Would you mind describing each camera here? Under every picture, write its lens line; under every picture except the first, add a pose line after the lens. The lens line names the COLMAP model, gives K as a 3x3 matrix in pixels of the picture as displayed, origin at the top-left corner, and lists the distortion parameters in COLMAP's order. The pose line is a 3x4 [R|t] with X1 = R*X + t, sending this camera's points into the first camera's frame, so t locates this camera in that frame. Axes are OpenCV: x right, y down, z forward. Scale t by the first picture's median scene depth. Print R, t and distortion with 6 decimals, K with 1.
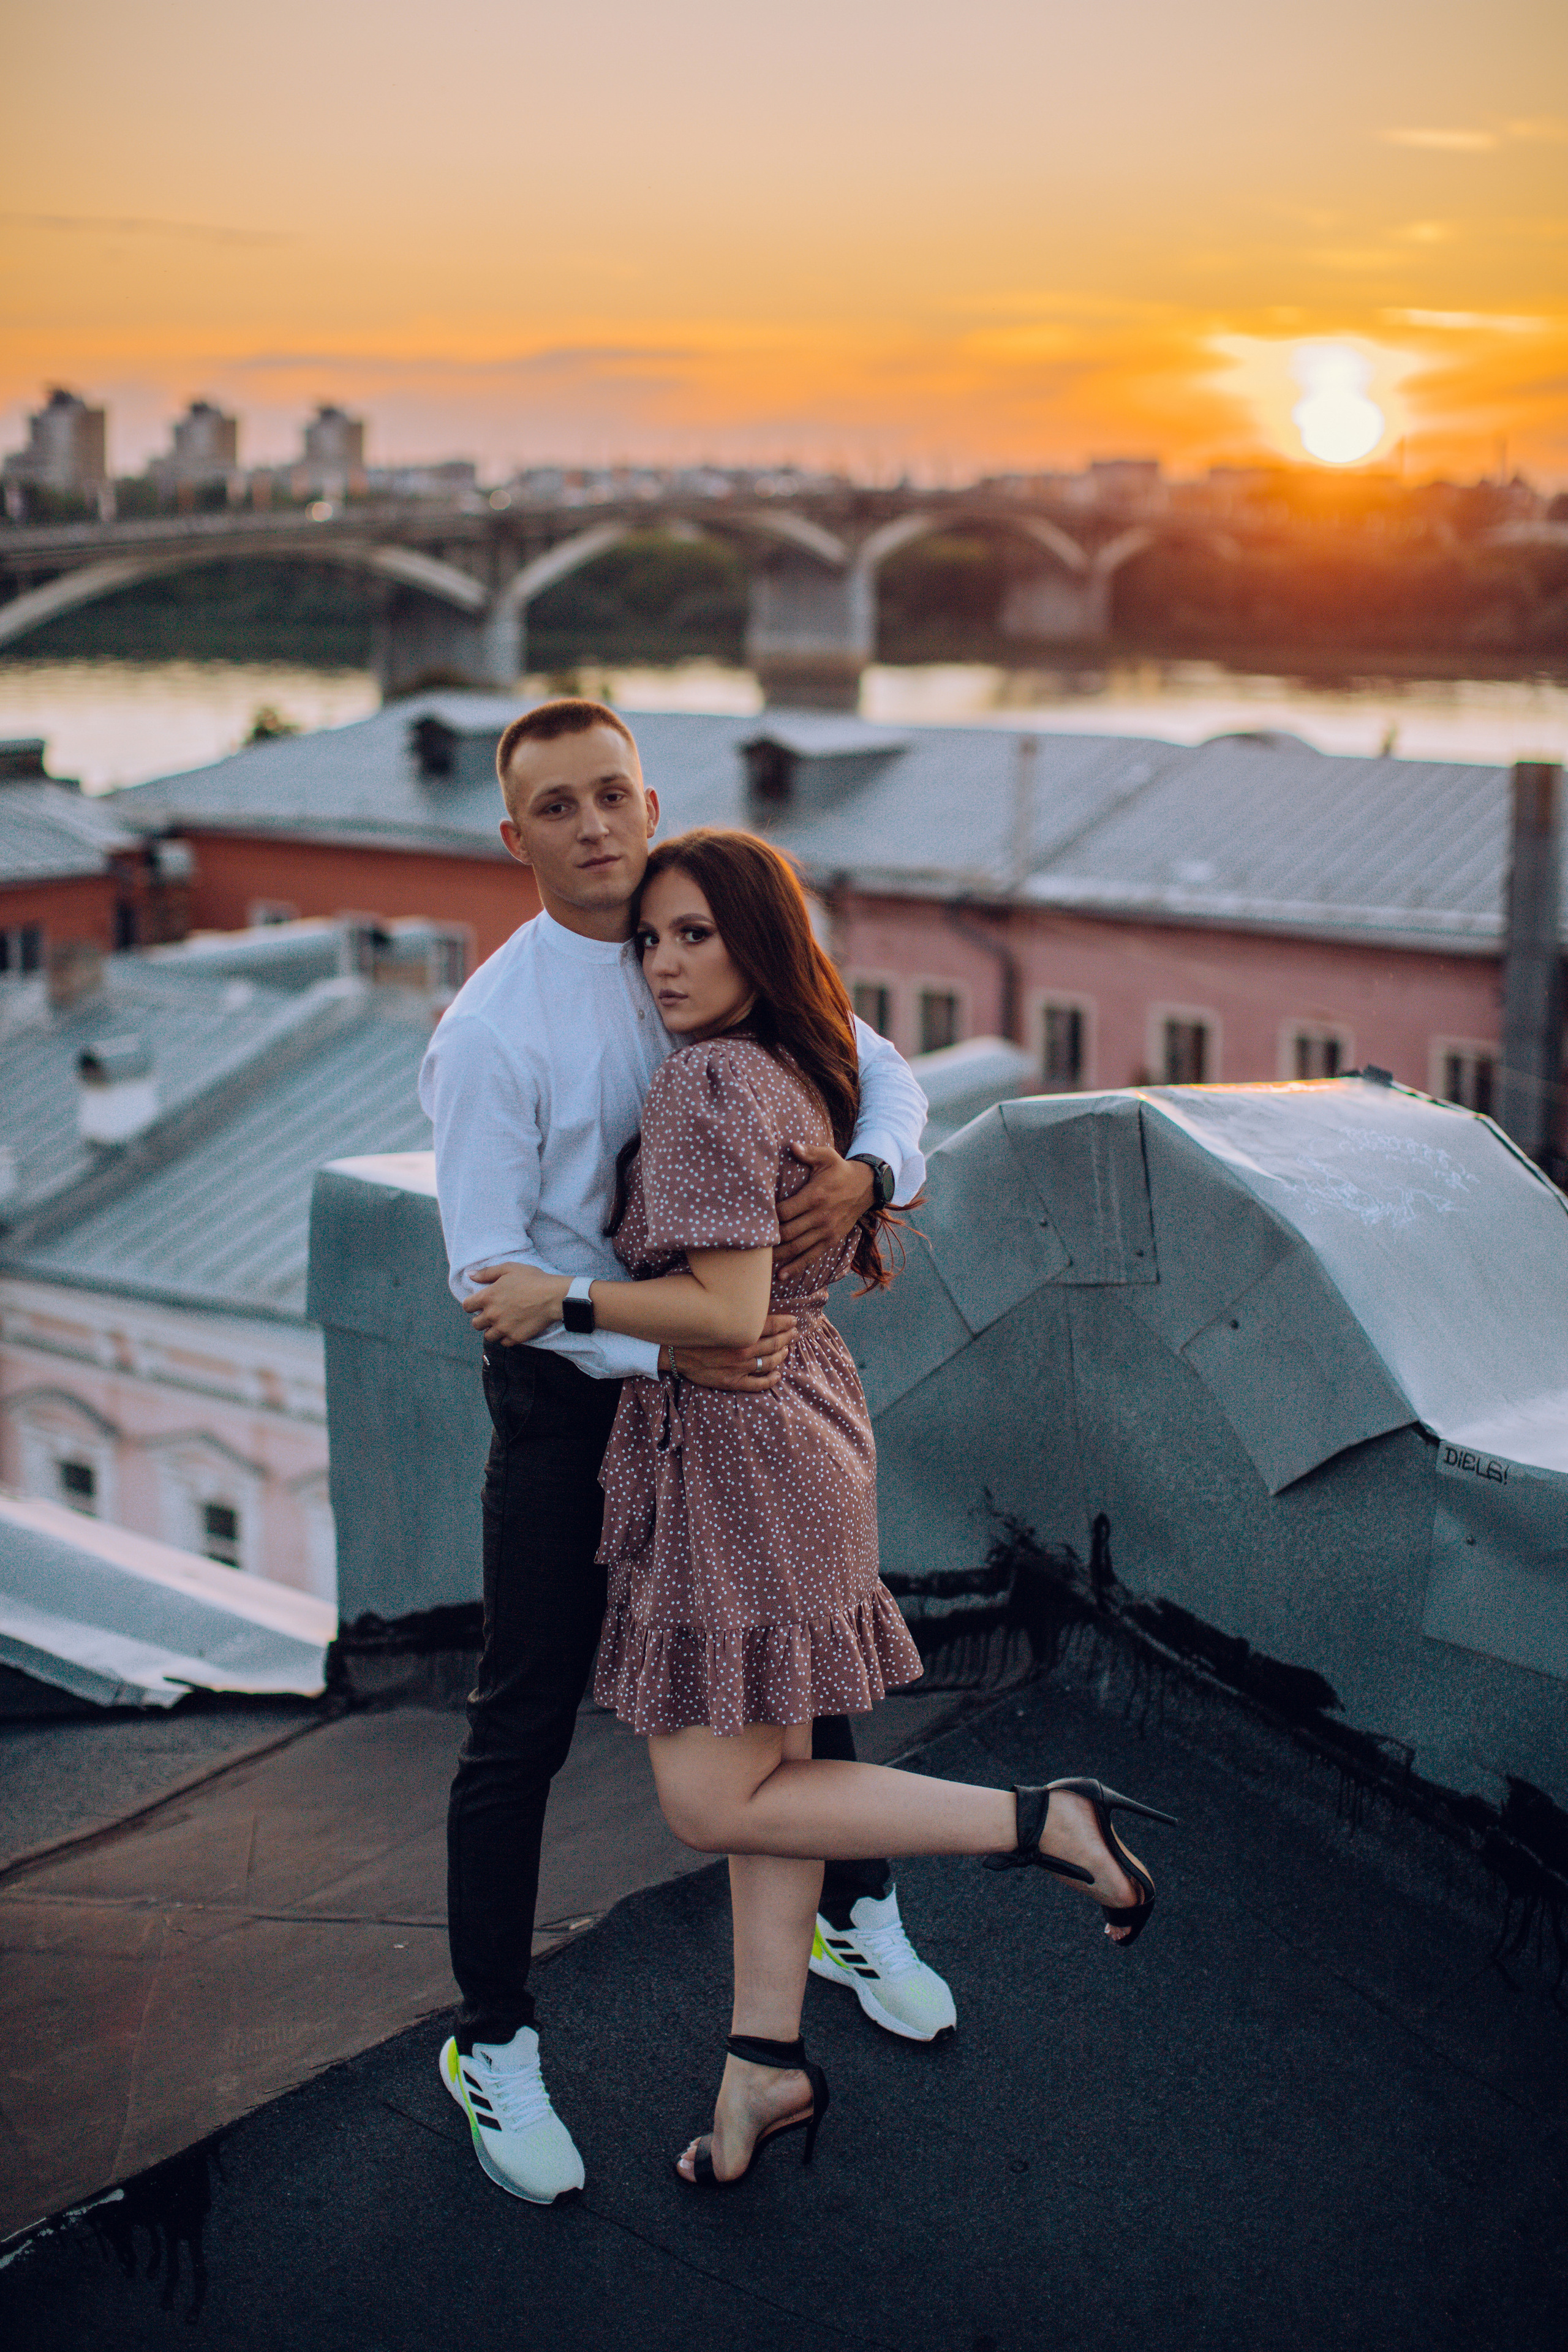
lens RADIAL K [[3405.0, 0, 784.0], [0, 3405.0, 1176.0], [0, 0, 1]] dist [-0.173171, 0.351188]
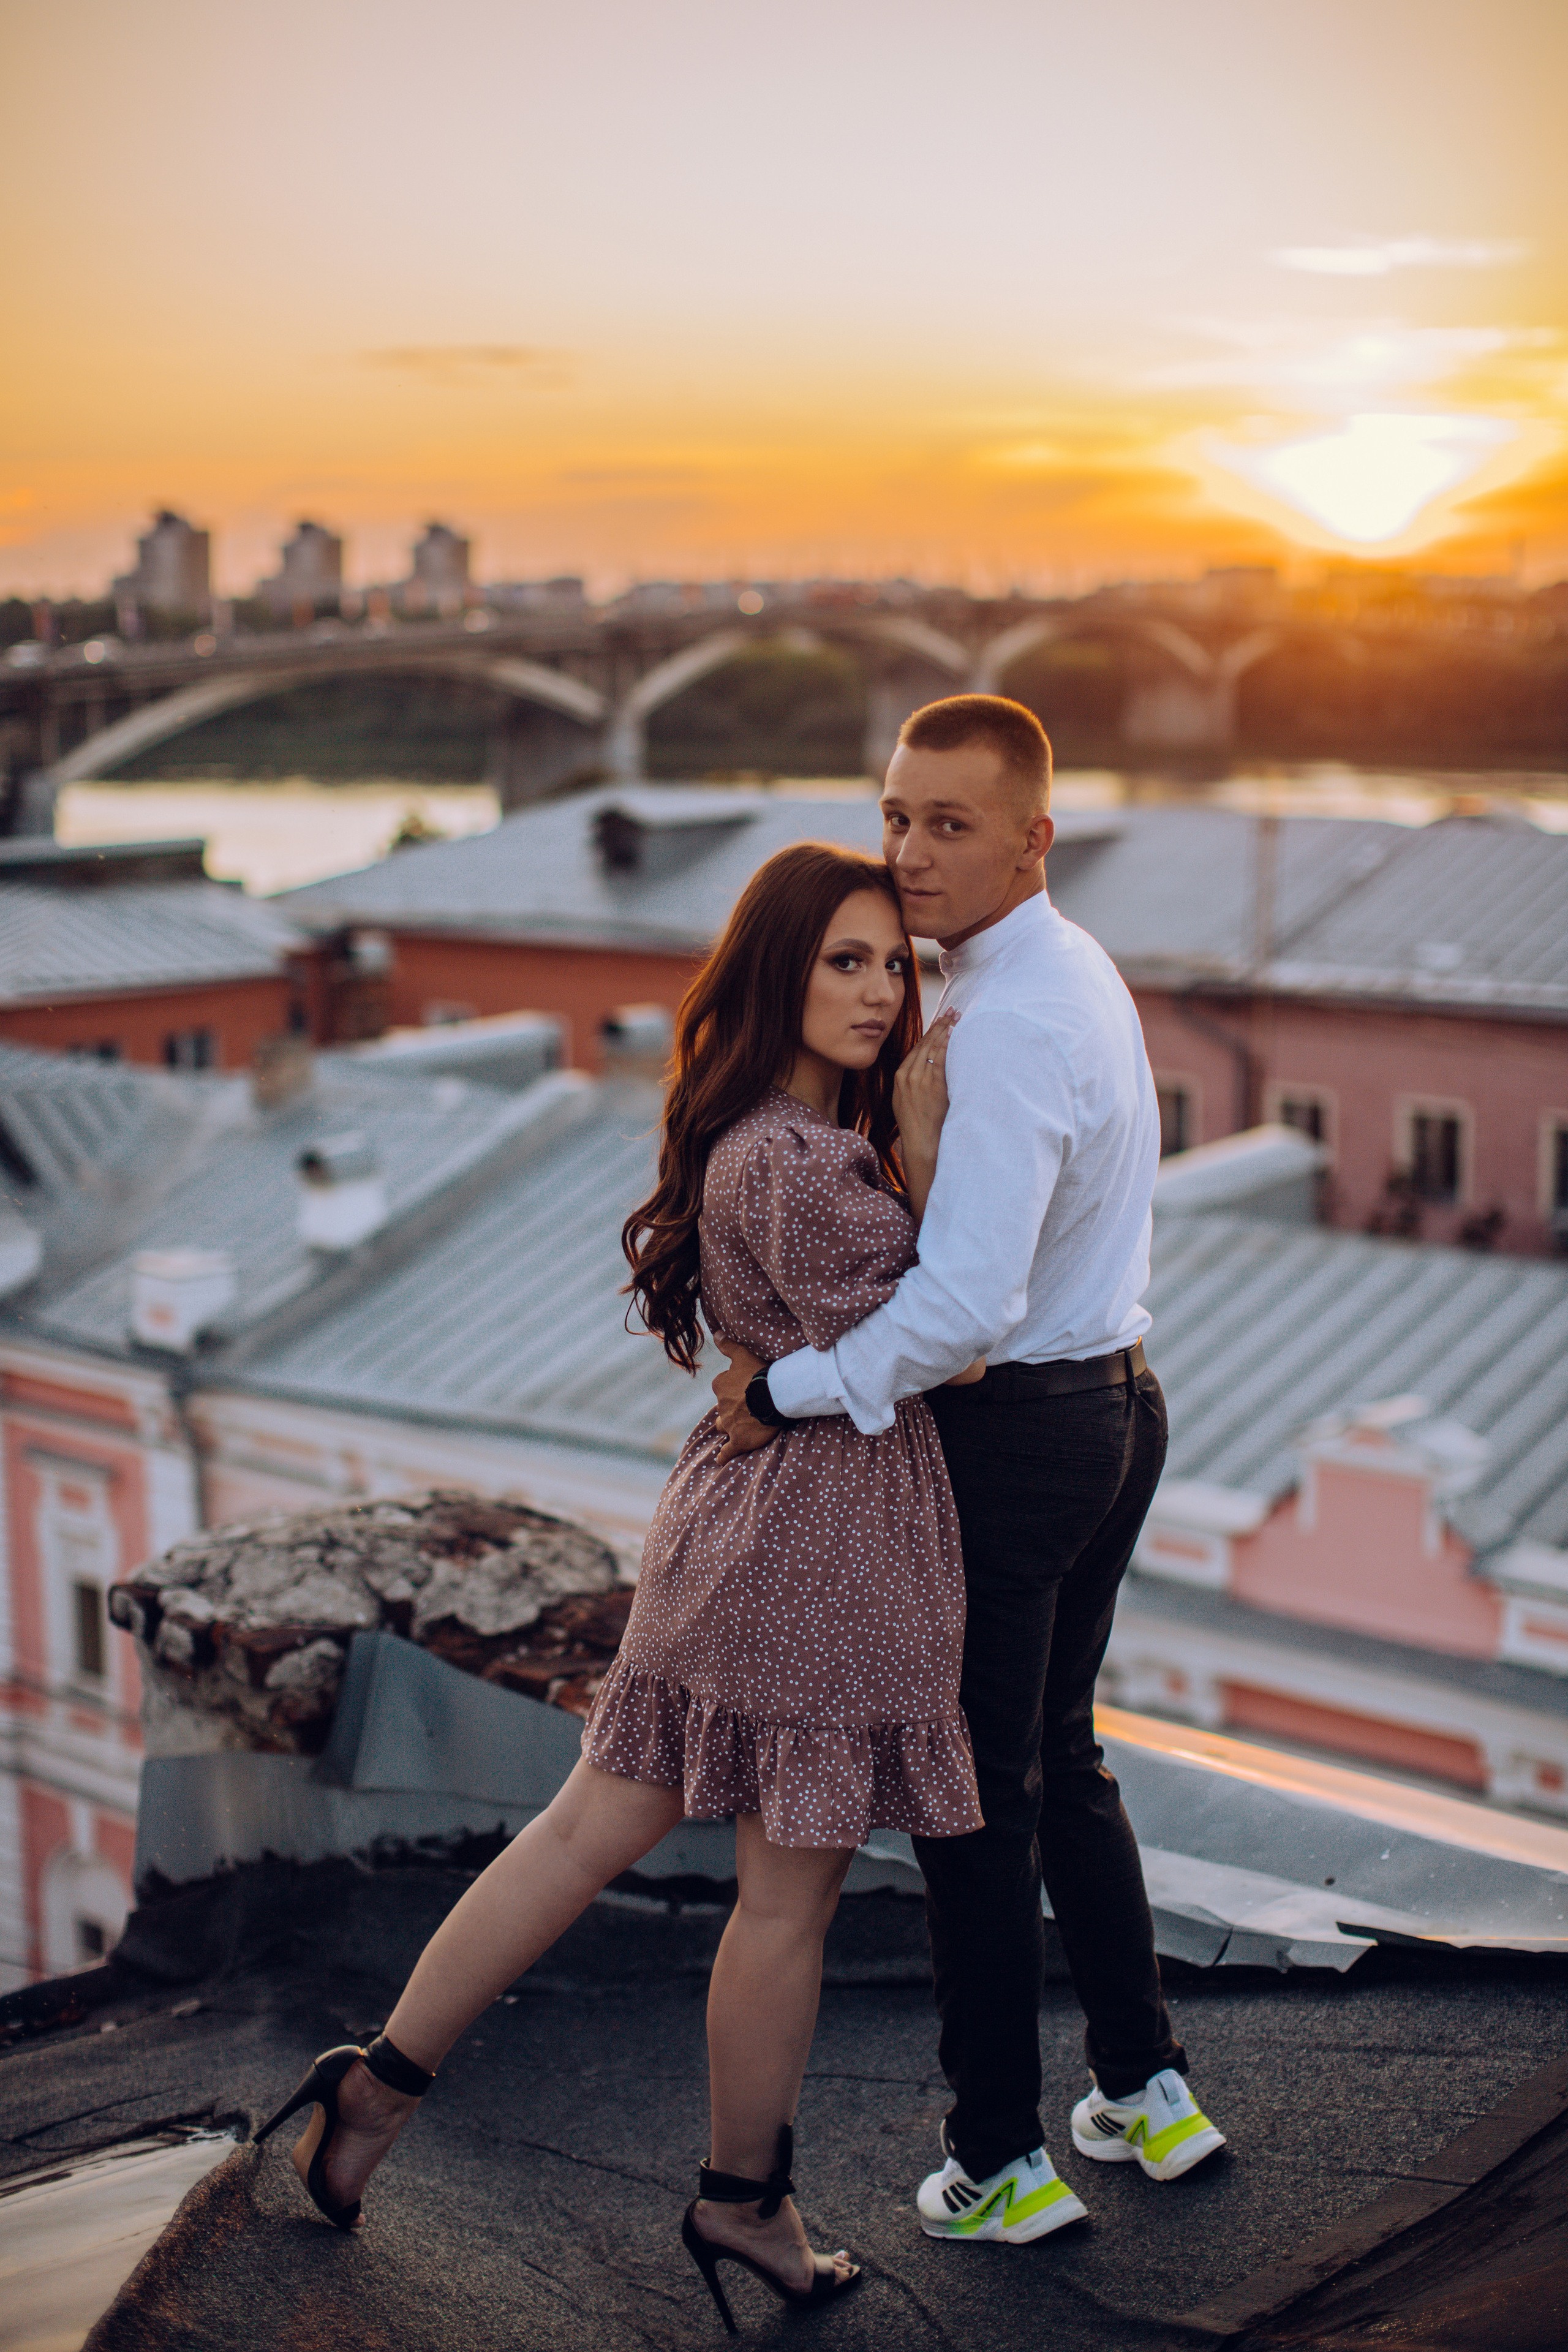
lens RADIAL K [[3451.1, 0, 784.0], [0, 3451.1, 1176.0], [0, 0, 1]] dist [-0.143045, 0.171021]
pose [[0.999412, -0.011076, -0.032462, -0.286239], [0.009924, 0.999323, -0.035424, 0.032008], [0.032832, 0.035081, 0.998845, 0.379180]]
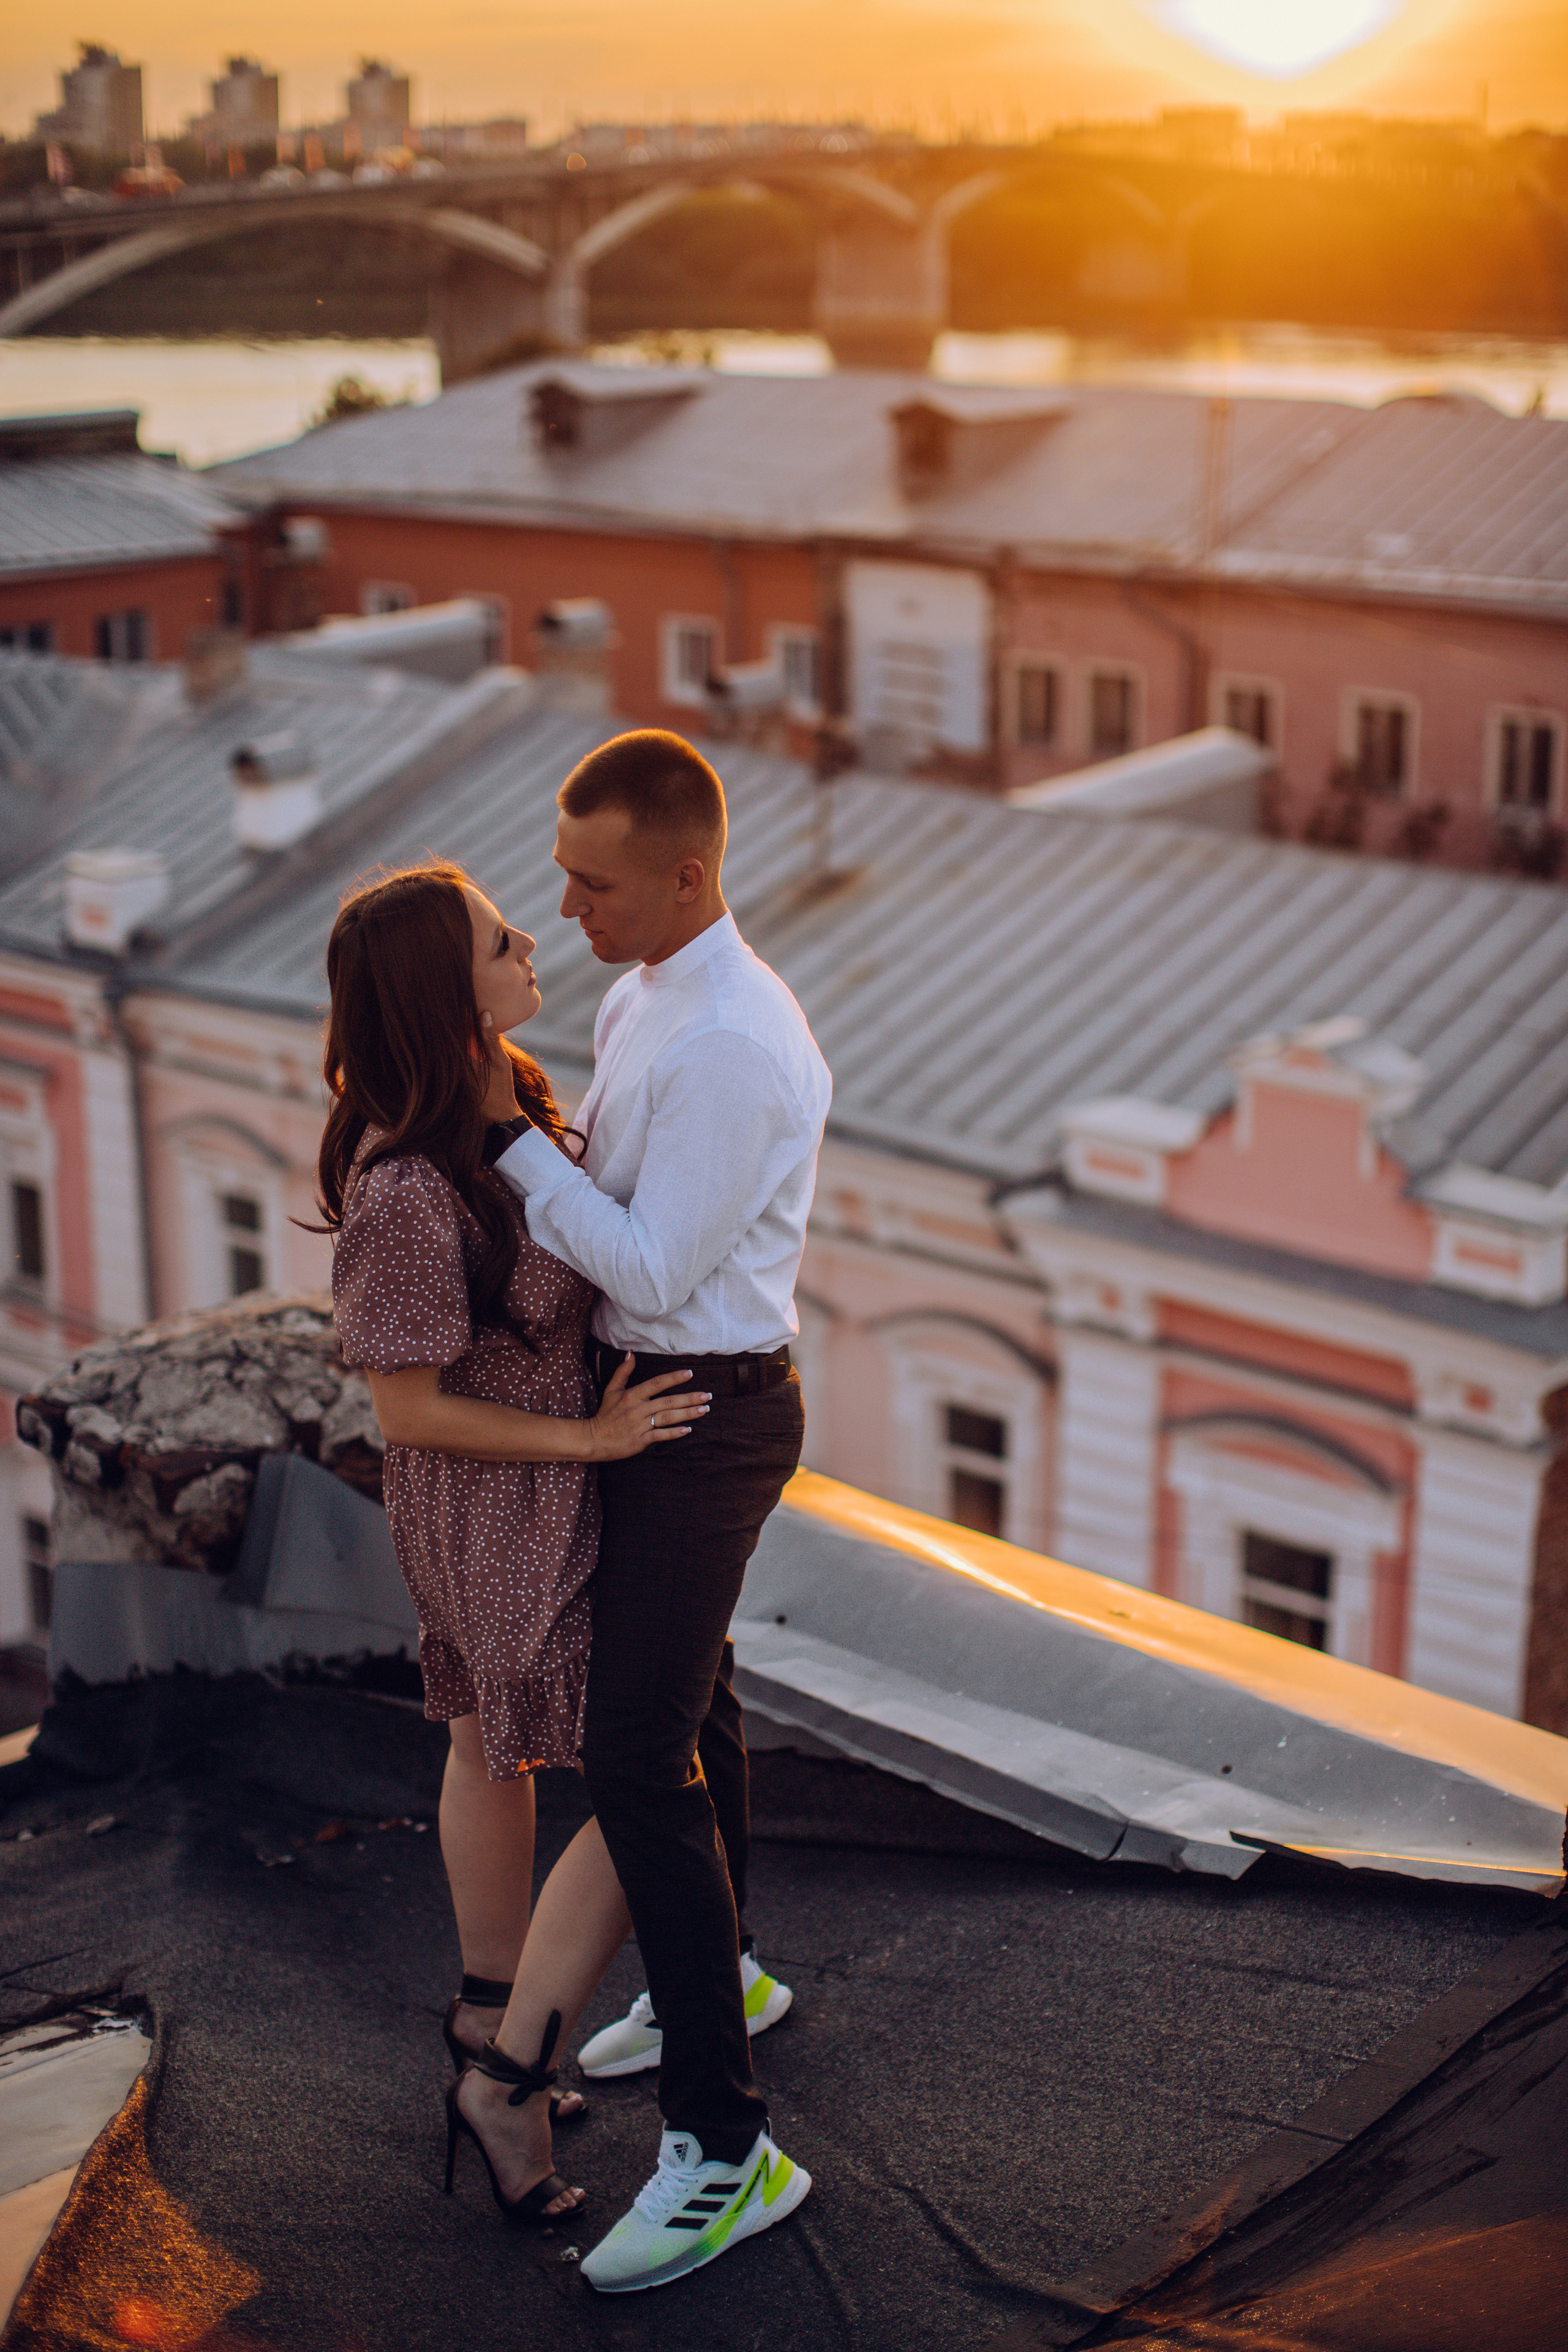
lens RADIAL K [[3460.2, 0, 784.0], [0, 3460.2, 1176.0], [0, 0, 1]] dist [-0.146485, 0.139285]
pose [[0.999844, -0.004166, -0.017148, -0.276951], [0.005718, 0.995791, 0.091472, -0.038224], [0.016695, -0.091555, 0.995660, 0.391822]]
